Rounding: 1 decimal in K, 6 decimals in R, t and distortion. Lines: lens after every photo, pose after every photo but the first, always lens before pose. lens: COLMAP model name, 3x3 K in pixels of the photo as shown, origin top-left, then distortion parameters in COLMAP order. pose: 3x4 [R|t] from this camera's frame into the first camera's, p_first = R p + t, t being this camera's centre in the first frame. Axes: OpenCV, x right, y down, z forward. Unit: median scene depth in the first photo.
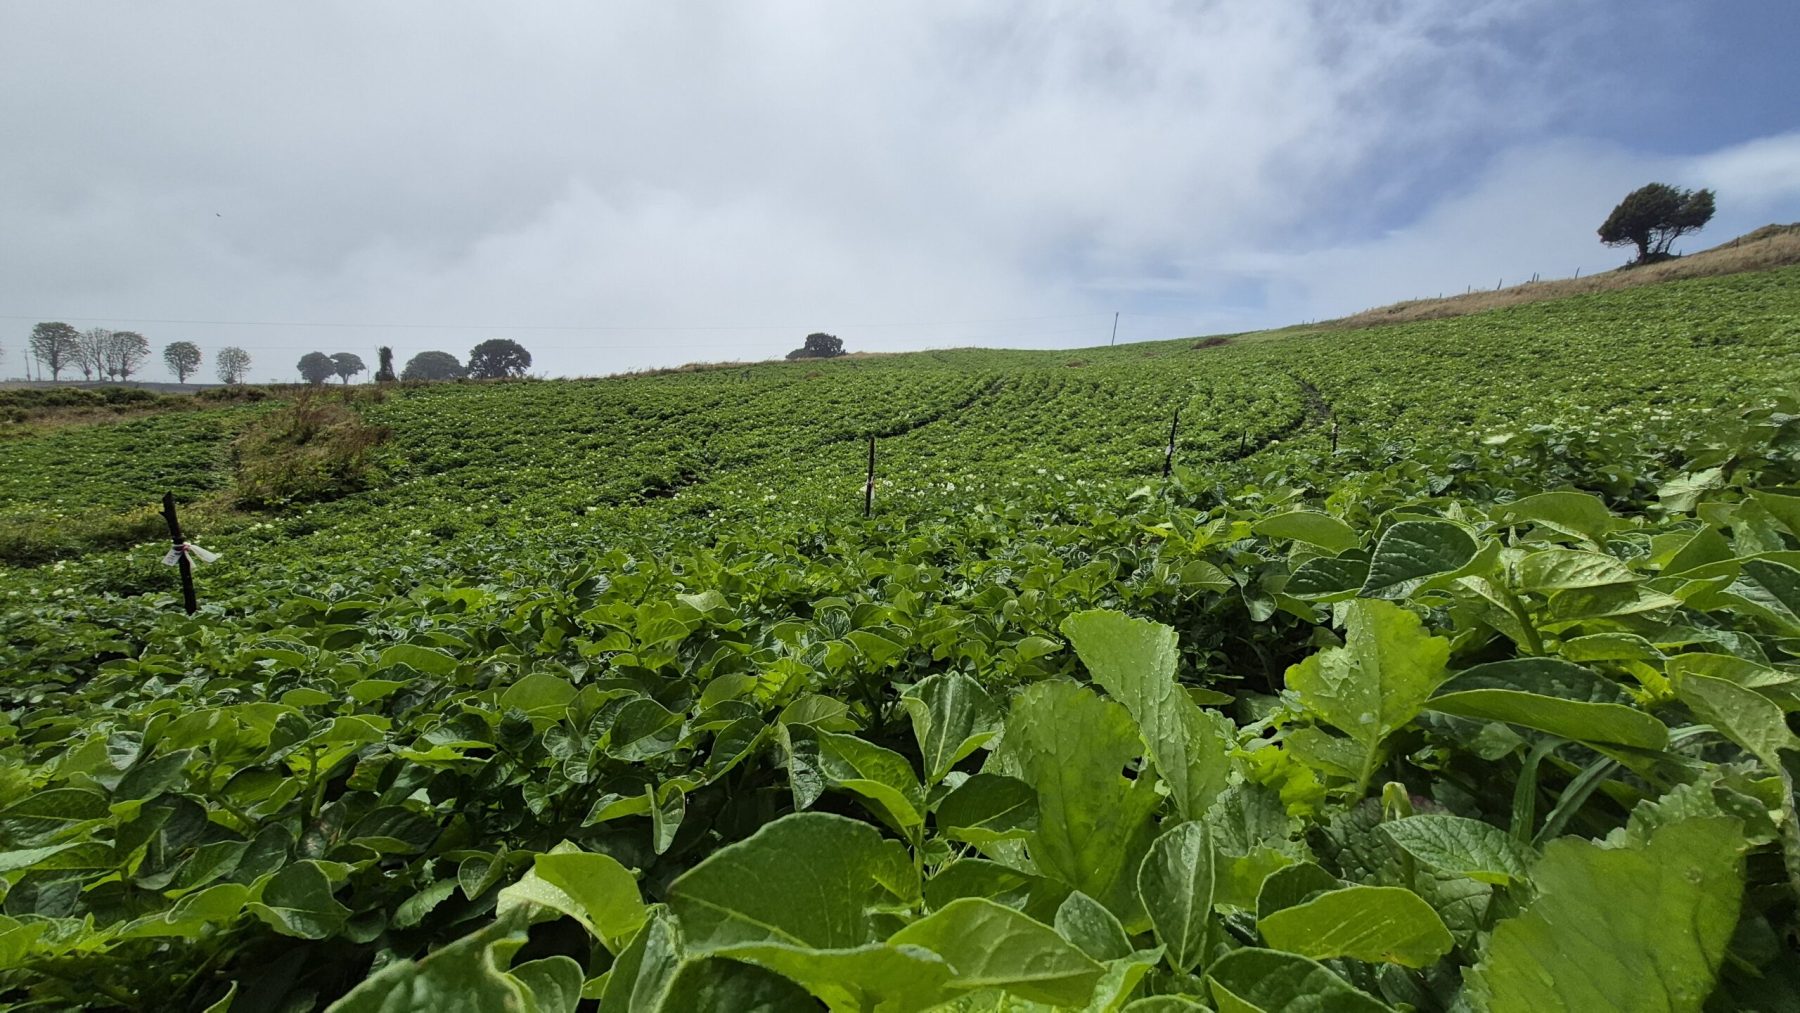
lens RADIAL K [[693.3, 0, 902.5], [0, 693.3, 499.5], [0, 0, 1]] dist [0.003902, -0.002110]
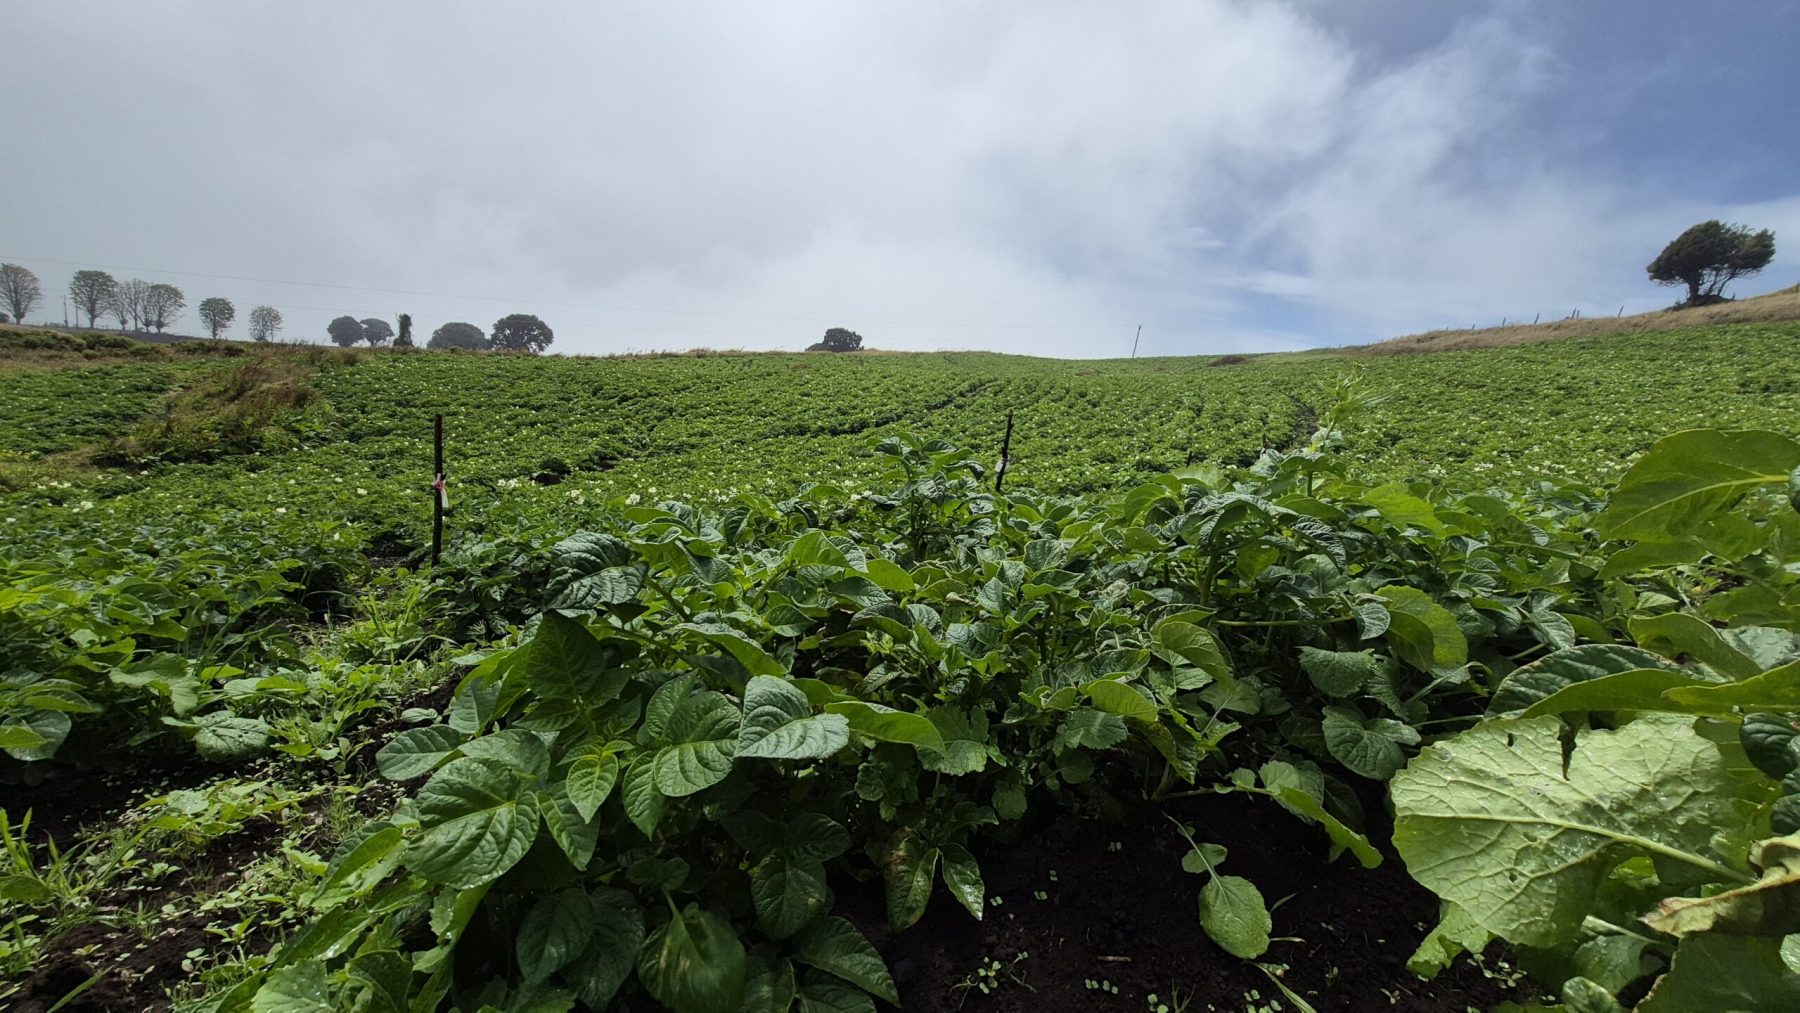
lens RADIAL K [[693.3, 0, 901.9], [0, 693.3, 498.2], [0, 0, 1]] dist [0.003902, -0.002110]
pose [[0.997312, 0.068641, -0.025639, 0.087026], [-0.068715, 0.997634, -0.002028, -0.007997], [0.025439, 0.003784, 0.999669, 0.073022]]
